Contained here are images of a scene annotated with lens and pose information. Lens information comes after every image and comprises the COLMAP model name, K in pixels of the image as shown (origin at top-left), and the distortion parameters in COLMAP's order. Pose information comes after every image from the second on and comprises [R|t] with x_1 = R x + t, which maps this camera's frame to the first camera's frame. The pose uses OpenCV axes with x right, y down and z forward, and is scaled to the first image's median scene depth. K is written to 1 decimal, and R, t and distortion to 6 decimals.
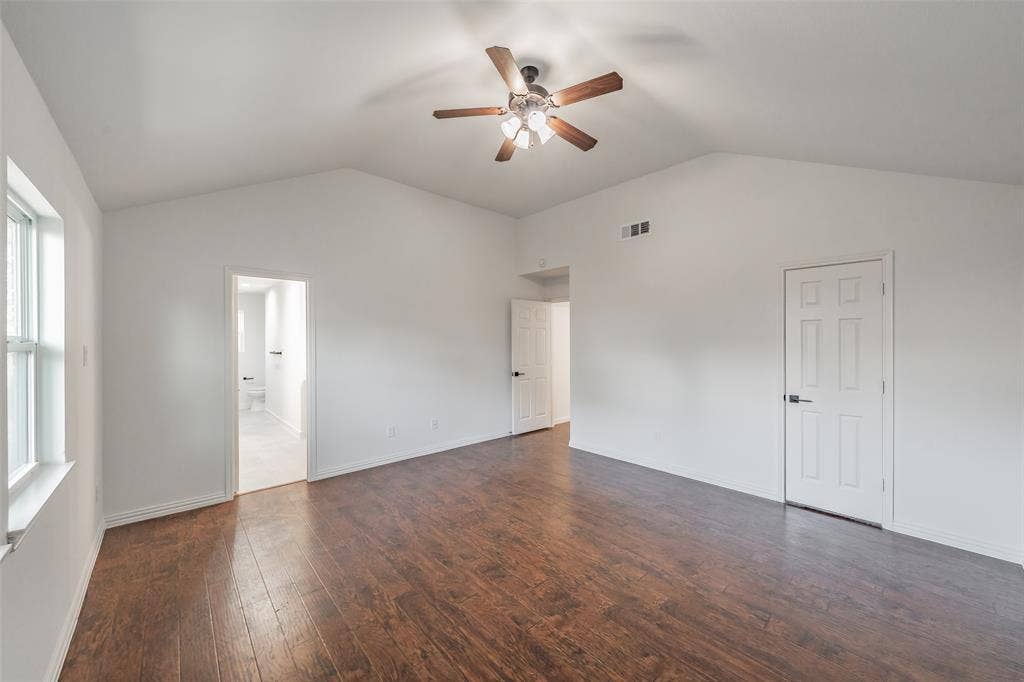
lens RADIAL K [[378.7, 0, 512.0], [0, 378.7, 341.0], [0, 0, 1]] dist [0.000639, 0.000064]
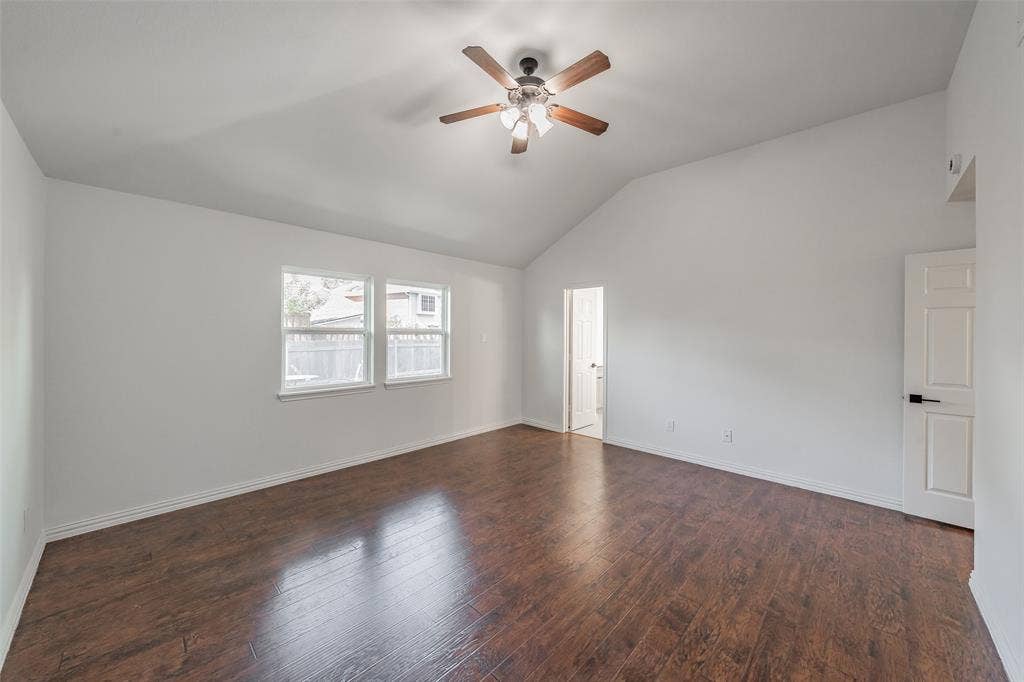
lens RADIAL K [[370.5, 0, 513.9], [0, 370.5, 336.1], [0, 0, 1]] dist [0.000290, 0.000005]
pose [[0.075756, 0.010355, -0.997073, 0.705005], [-0.009415, 0.999909, 0.009670, 0.002796], [0.997082, 0.008655, 0.075847, 0.614023]]
